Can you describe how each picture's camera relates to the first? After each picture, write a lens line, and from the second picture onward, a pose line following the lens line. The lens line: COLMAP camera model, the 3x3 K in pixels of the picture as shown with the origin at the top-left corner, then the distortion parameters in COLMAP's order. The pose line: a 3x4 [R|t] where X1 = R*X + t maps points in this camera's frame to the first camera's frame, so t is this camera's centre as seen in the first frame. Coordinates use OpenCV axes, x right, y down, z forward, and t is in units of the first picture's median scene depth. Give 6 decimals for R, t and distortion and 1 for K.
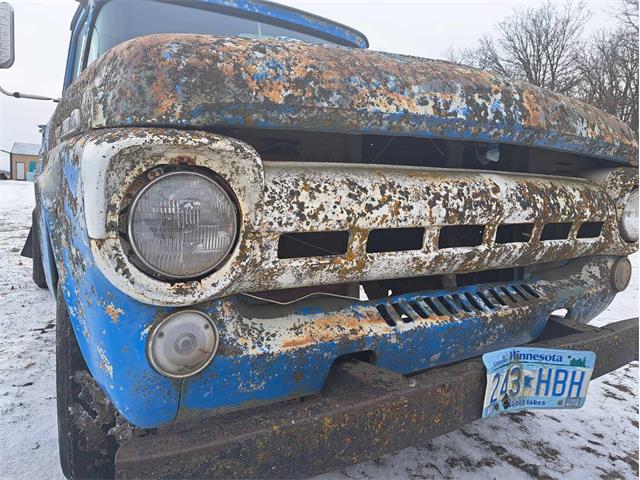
lens RADIAL K [[458.5, 0, 320.0], [0, 458.5, 240.0], [0, 0, 1]] dist [0.079463, -0.084741]
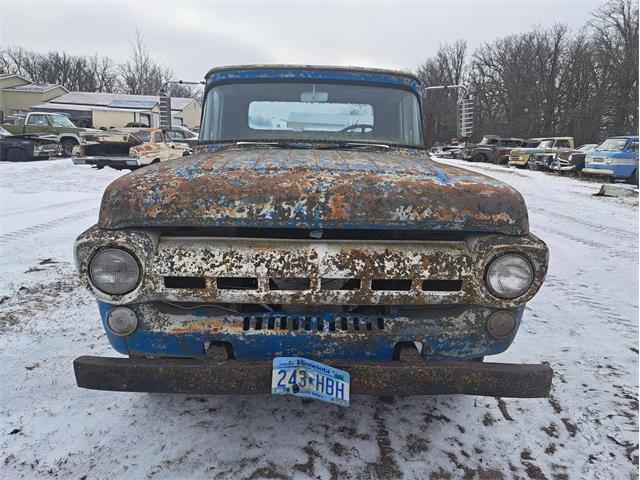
lens RADIAL K [[455.5, 0, 307.7], [0, 455.5, 239.6], [0, 0, 1]] dist [0.177756, -0.392853]
pose [[0.858257, 0.100788, -0.503227, 1.234903], [-0.055833, 0.993044, 0.103668, -0.354588], [0.510174, -0.060877, 0.857914, -0.349547]]
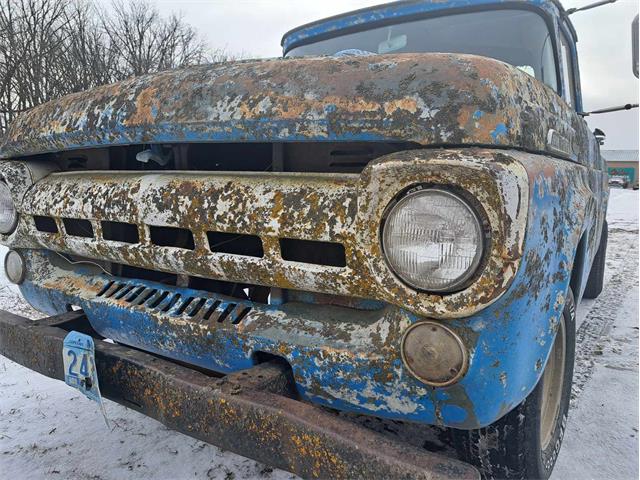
lens RADIAL K [[458.5, 0, 320.0], [0, 458.5, 240.0], [0, 0, 1]] dist [0.079463, -0.084741]
pose [[0.432347, 0.090906, -0.897113, 1.629562], [-0.102785, 0.993389, 0.051126, -0.102548], [0.895830, 0.070105, 0.438832, 1.012985]]
